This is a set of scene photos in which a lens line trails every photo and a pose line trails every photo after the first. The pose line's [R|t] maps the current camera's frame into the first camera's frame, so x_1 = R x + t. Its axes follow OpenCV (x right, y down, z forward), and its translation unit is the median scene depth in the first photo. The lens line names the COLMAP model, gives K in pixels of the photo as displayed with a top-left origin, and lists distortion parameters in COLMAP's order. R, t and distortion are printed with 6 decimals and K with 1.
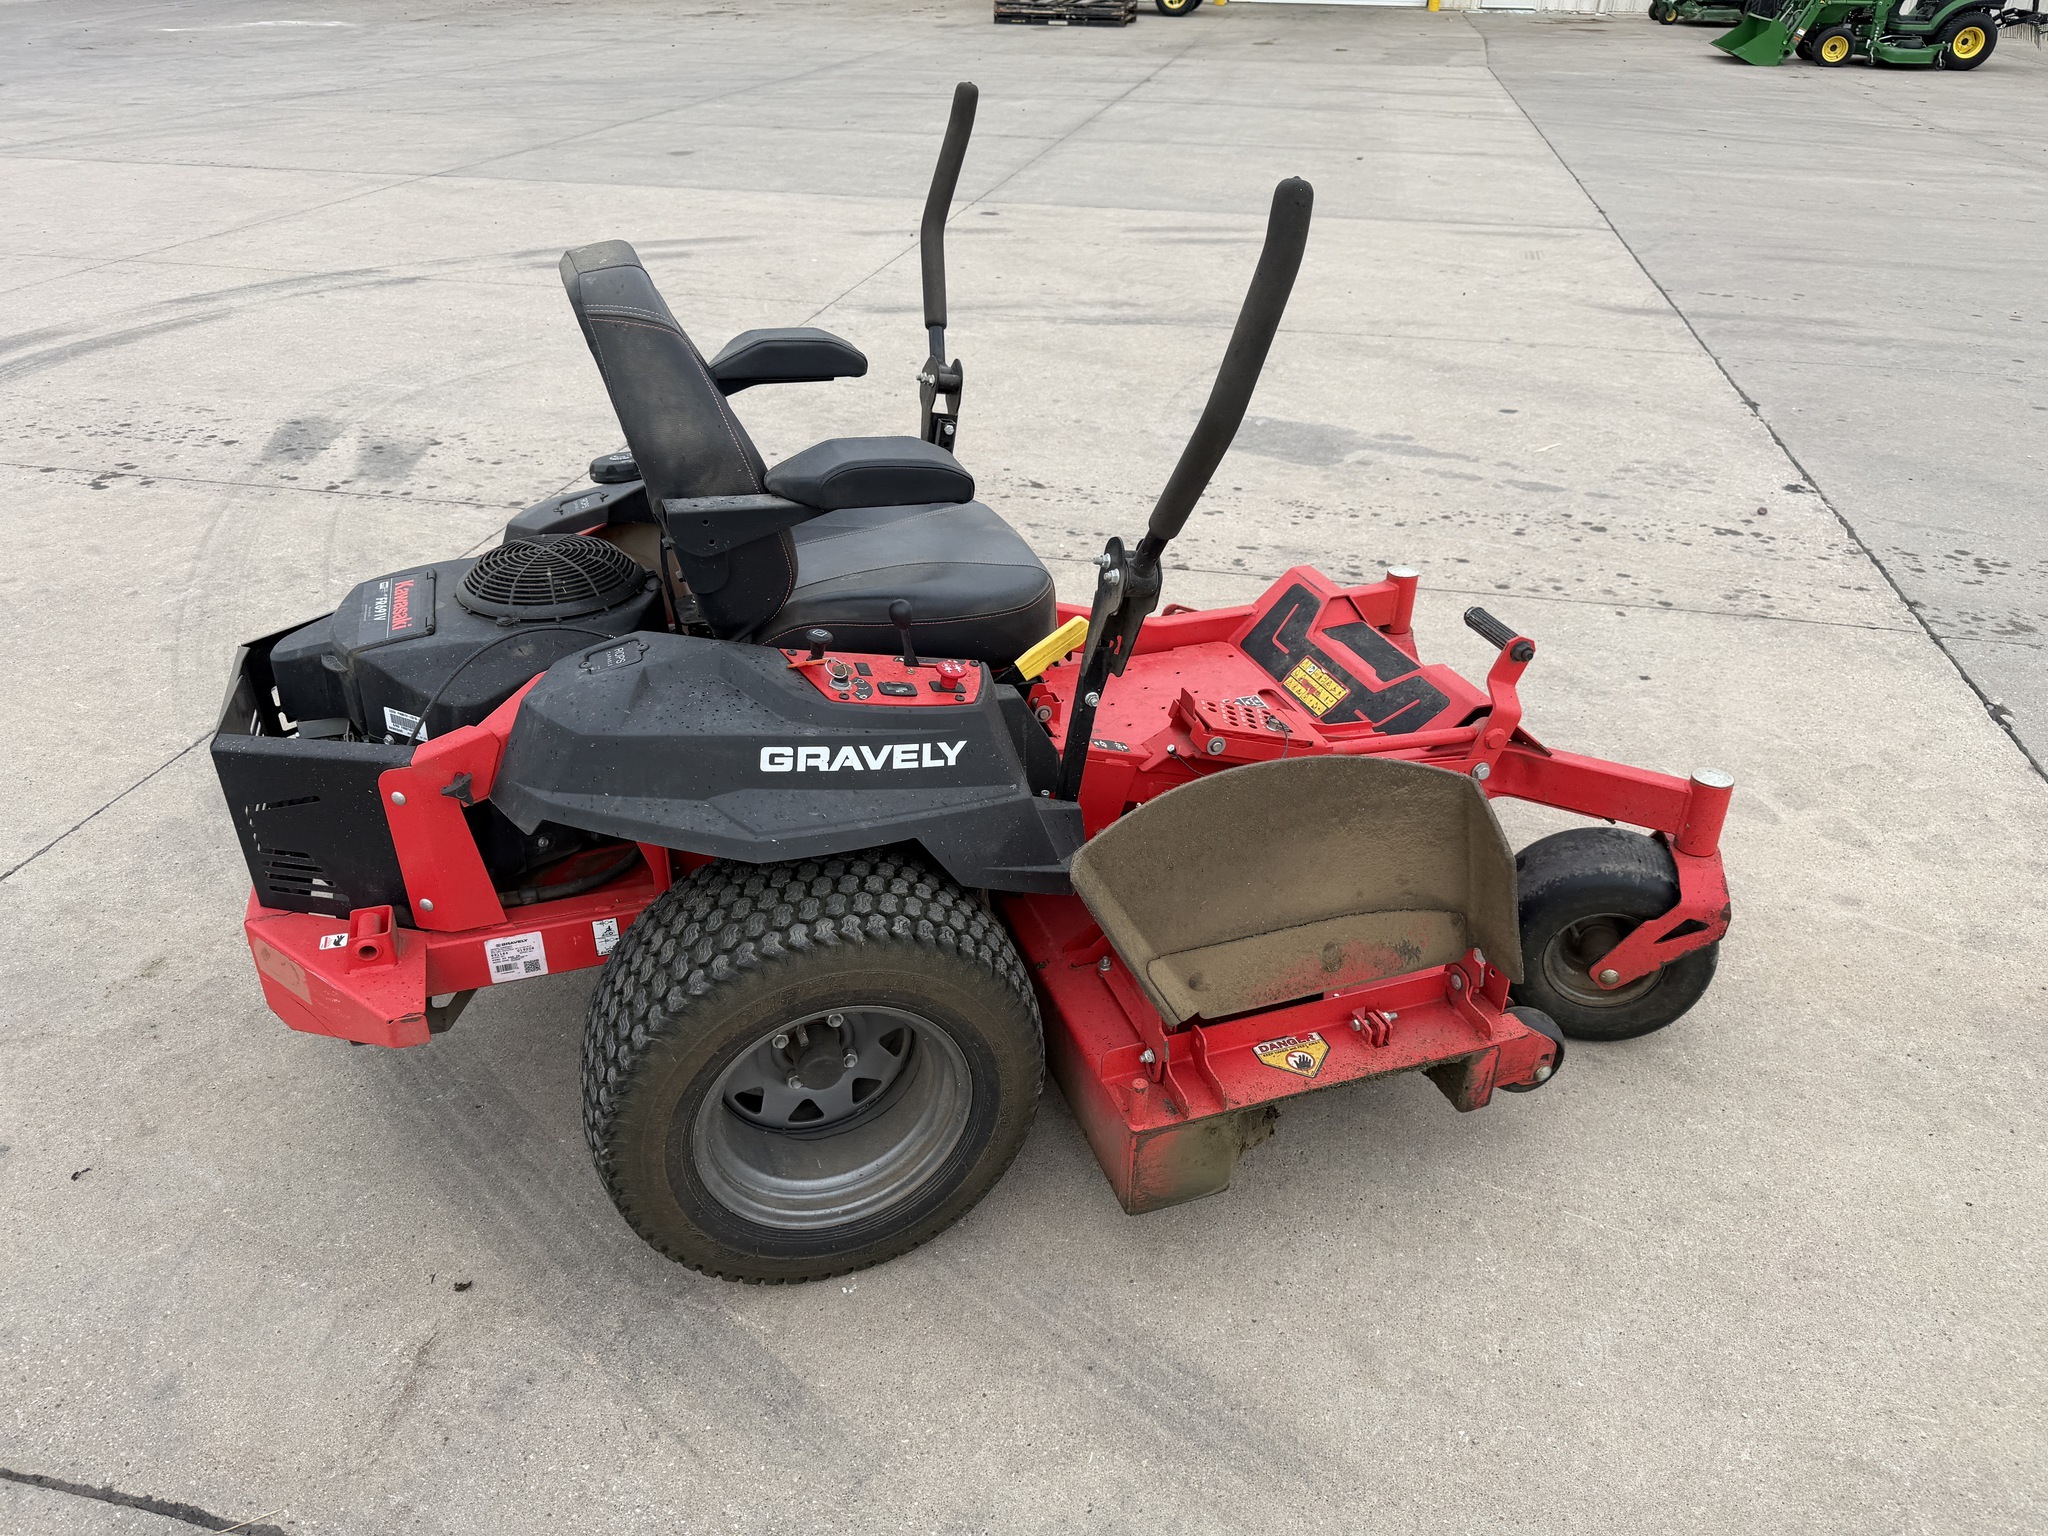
lens RADIAL K [[1459.8, 0, 1024.8], [0, 1459.8, 756.5], [0, 0, 1]] dist [0.000527, -0.004977]
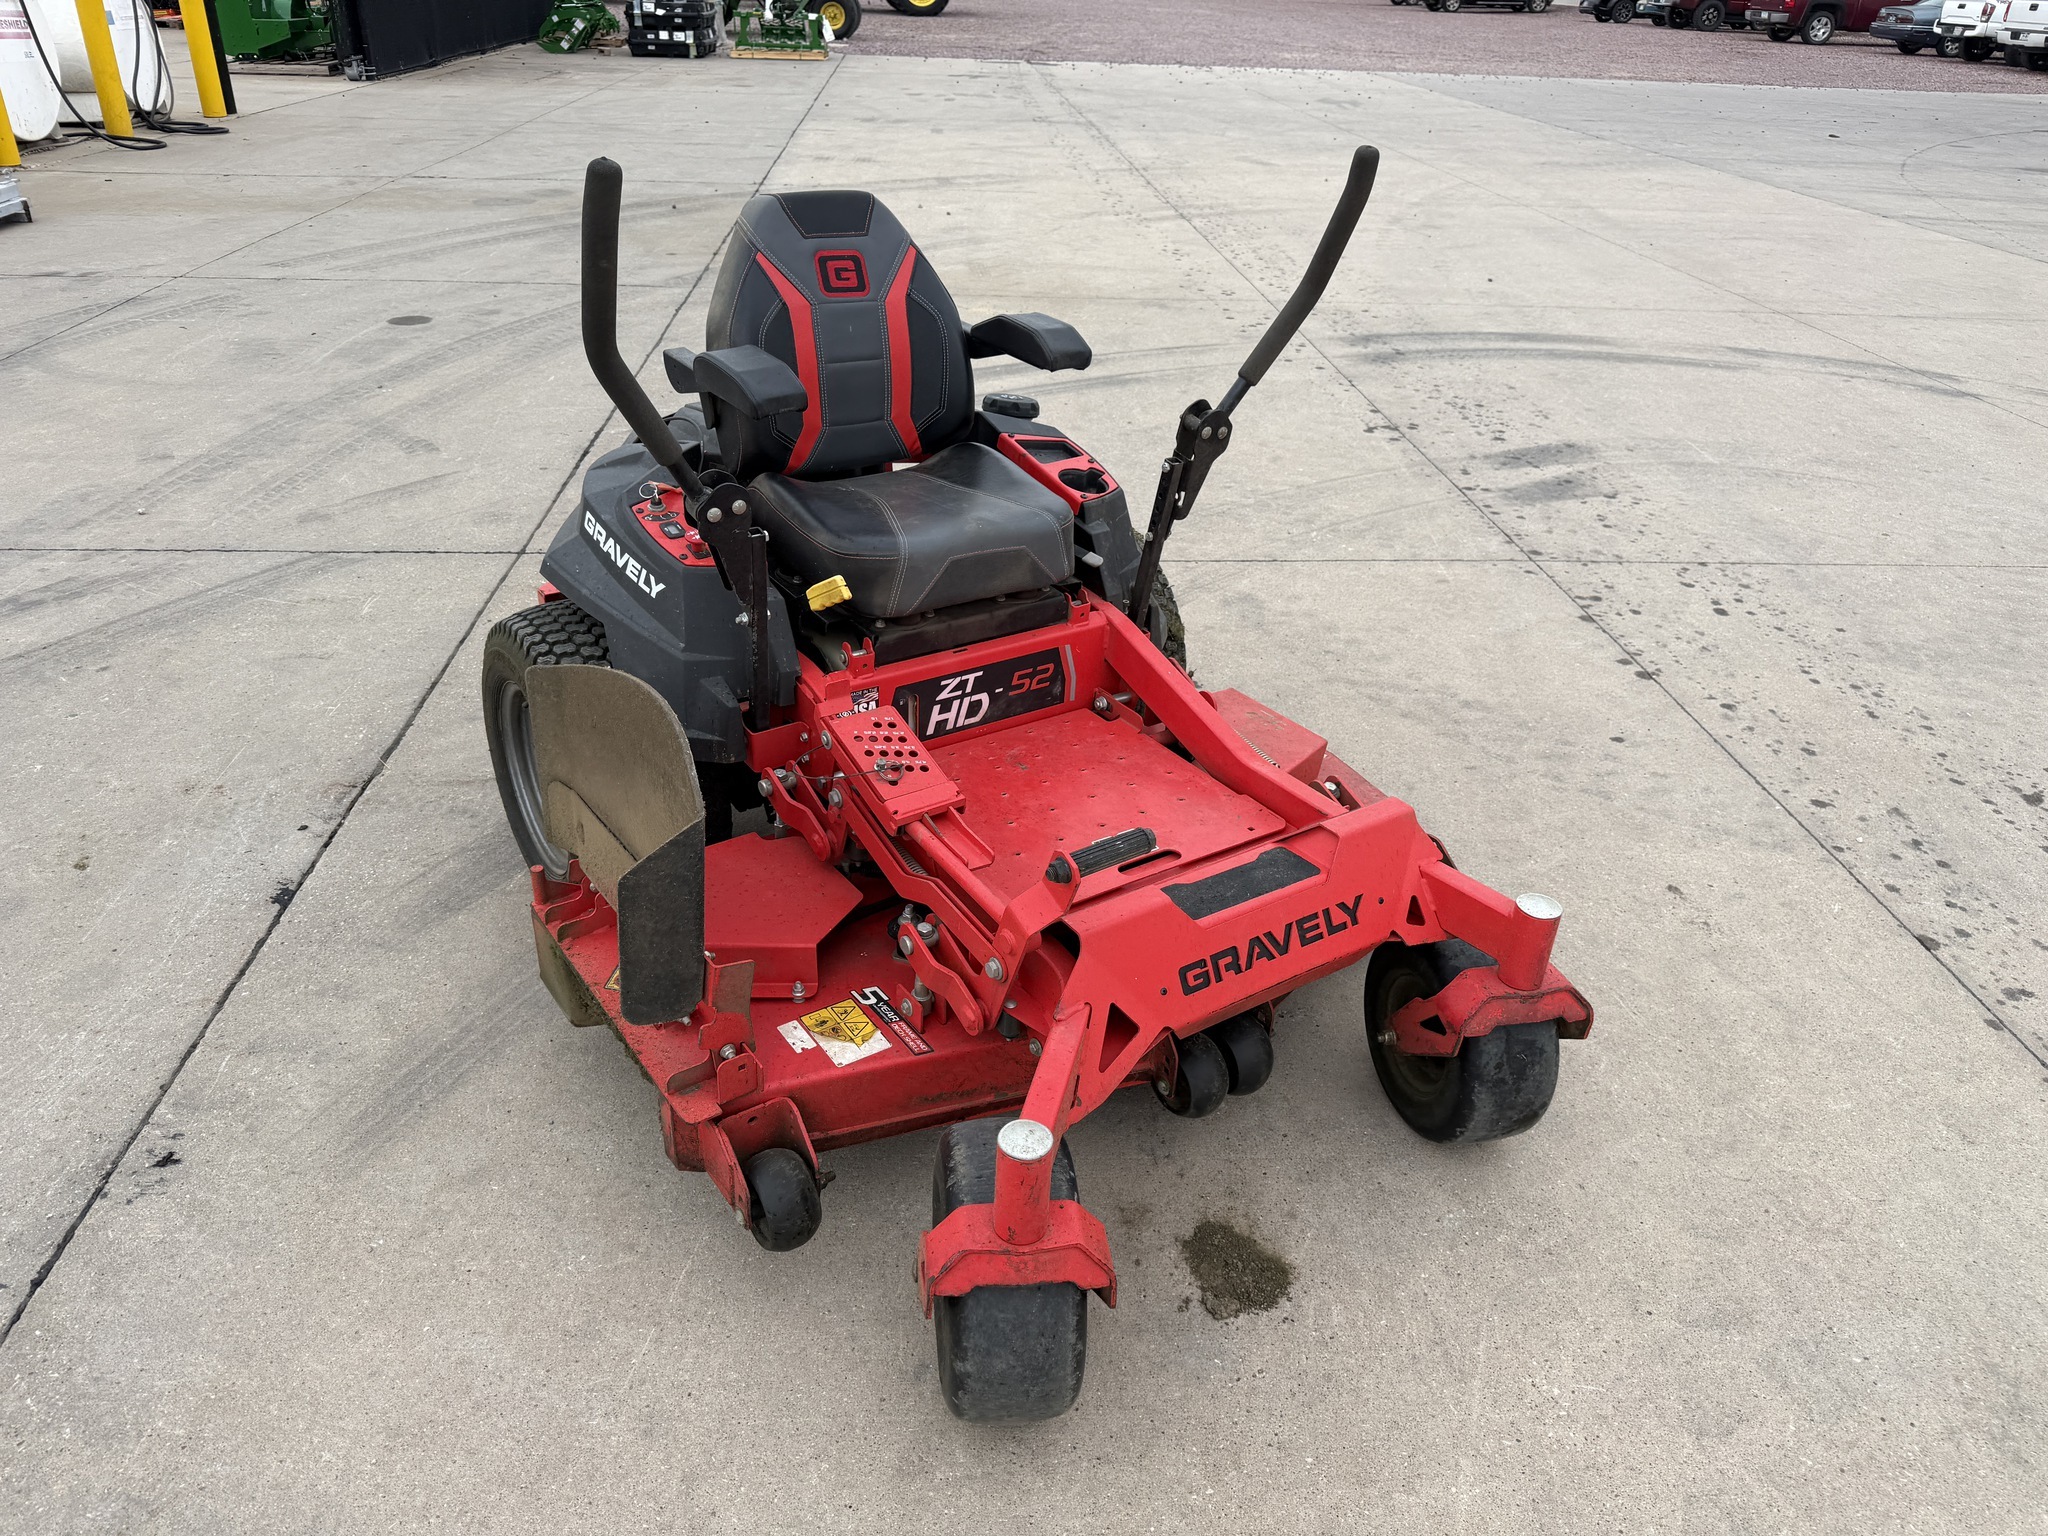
lens RADIAL K [[1442.5, 0, 1037.1], [0, 1442.5, 789.8], [0, 0, 1]] dist [0.002617, -0.008469]
pose [[0.276088, 0.482426, -0.831288, 0.945098], [-0.508824, 0.807125, 0.299412, -0.328054], [0.815398, 0.340316, 0.468307, 0.603249]]
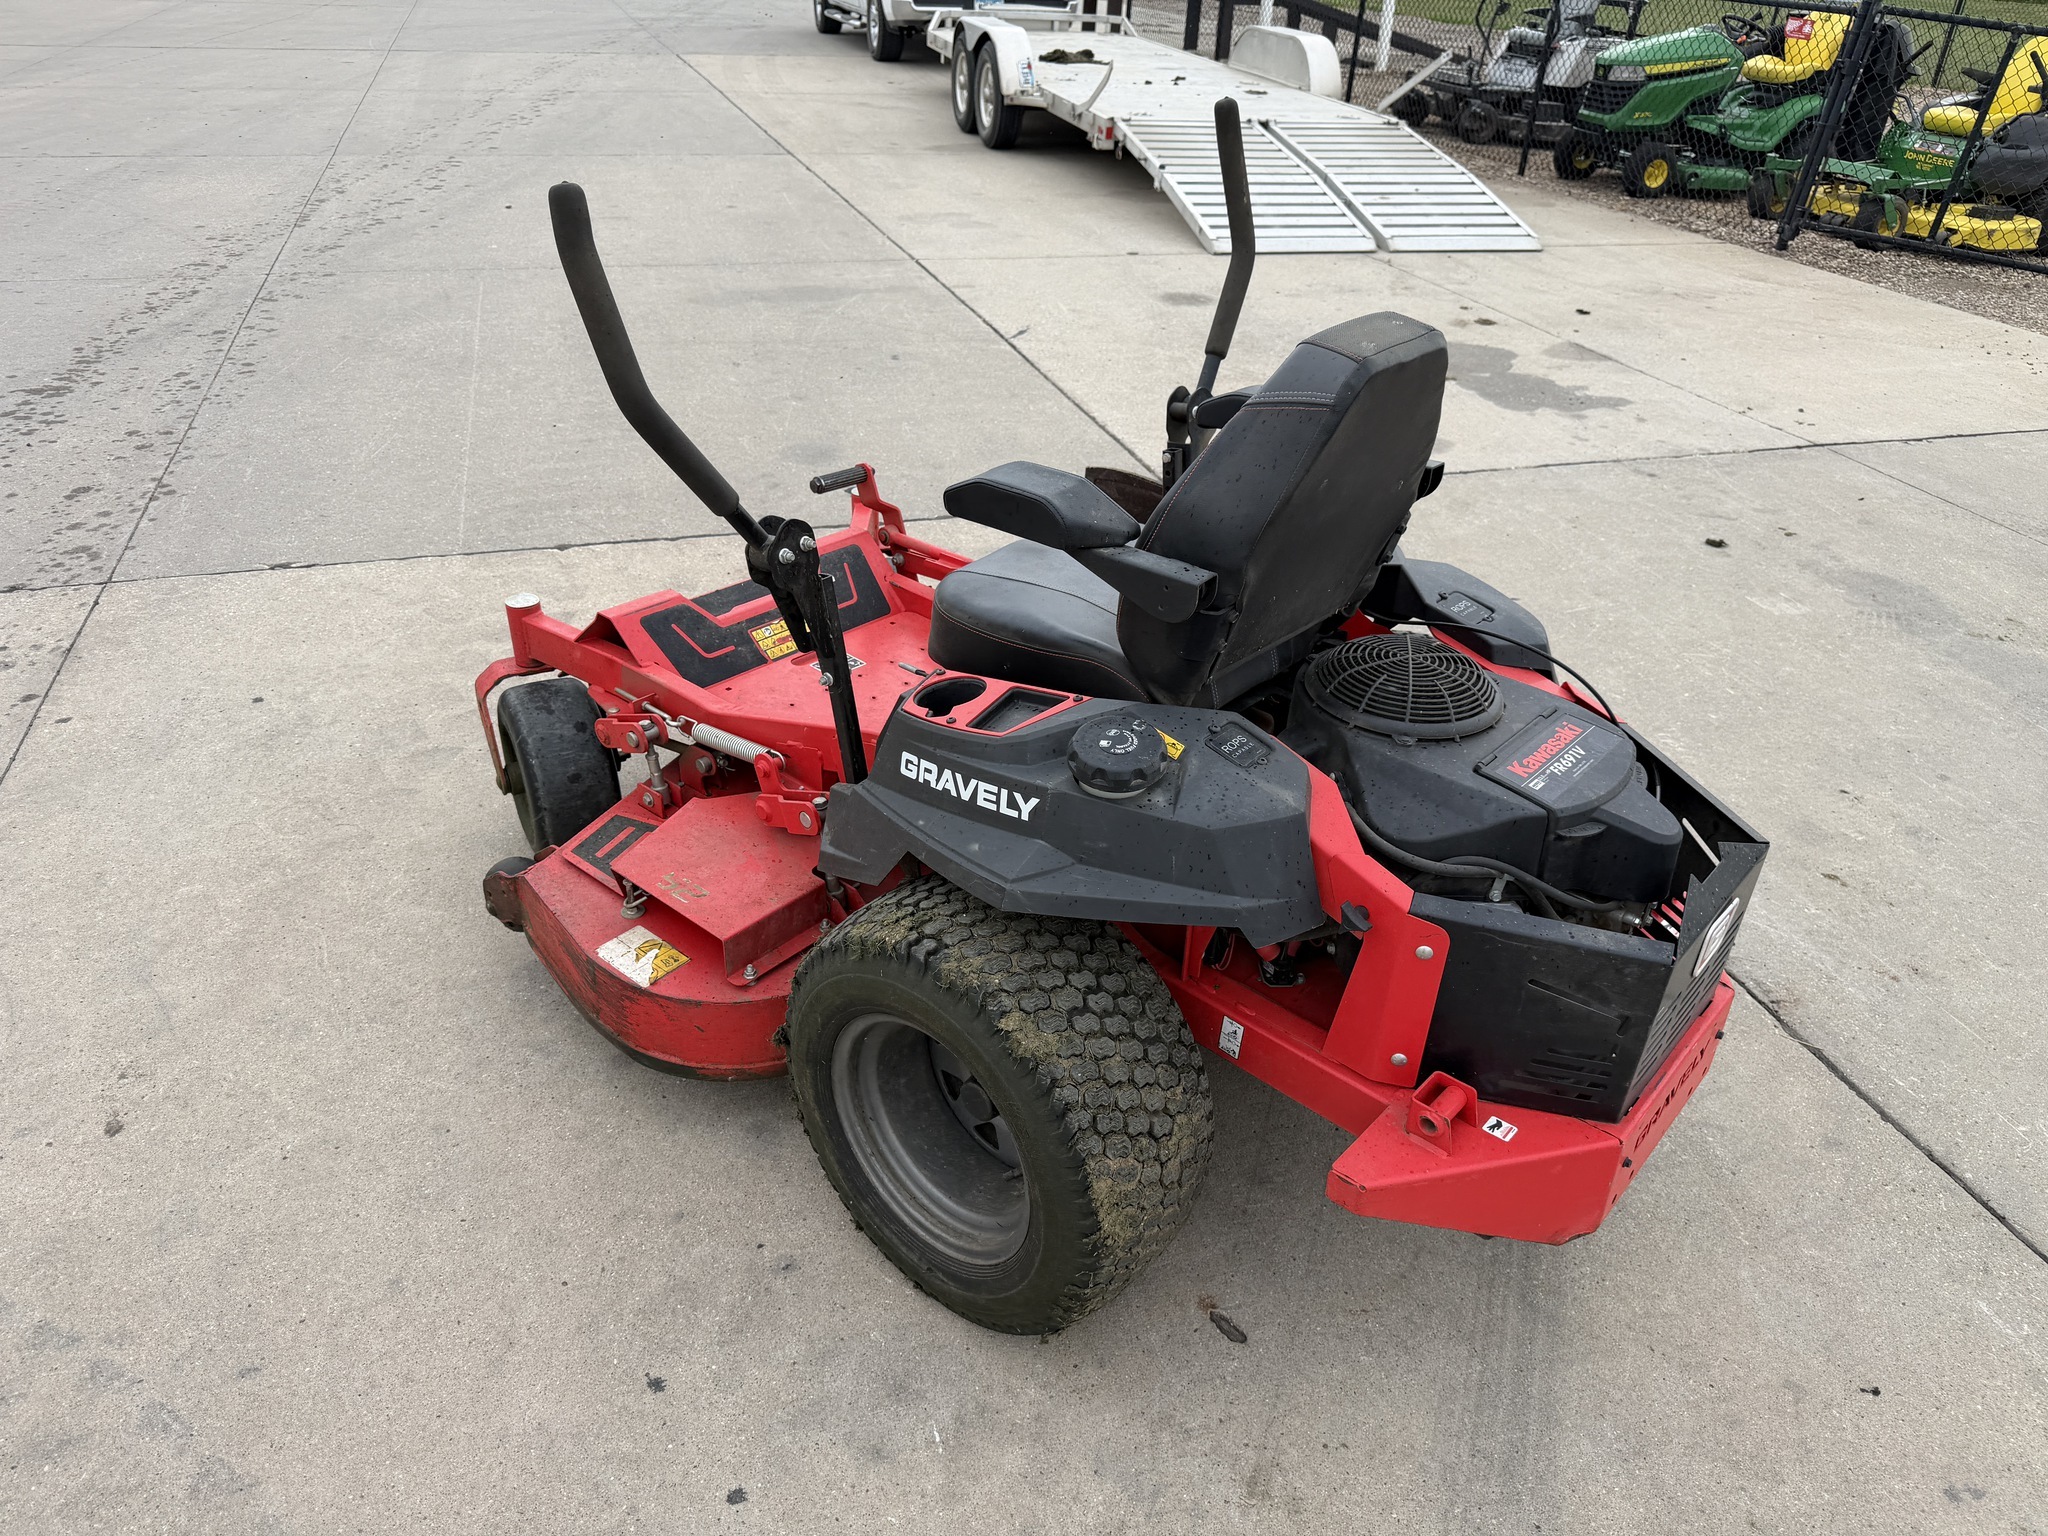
lens RADIAL K [[1466.0, 0, 1026.8], [0, 1466.0, 763.2], [0, 0, 1]] dist [0.003075, -0.010816]
pose [[-0.493364, -0.470848, 0.731365, -0.814495], [0.392333, 0.629971, 0.670232, -0.725836], [-0.776316, 0.617607, -0.126076, 1.197944]]
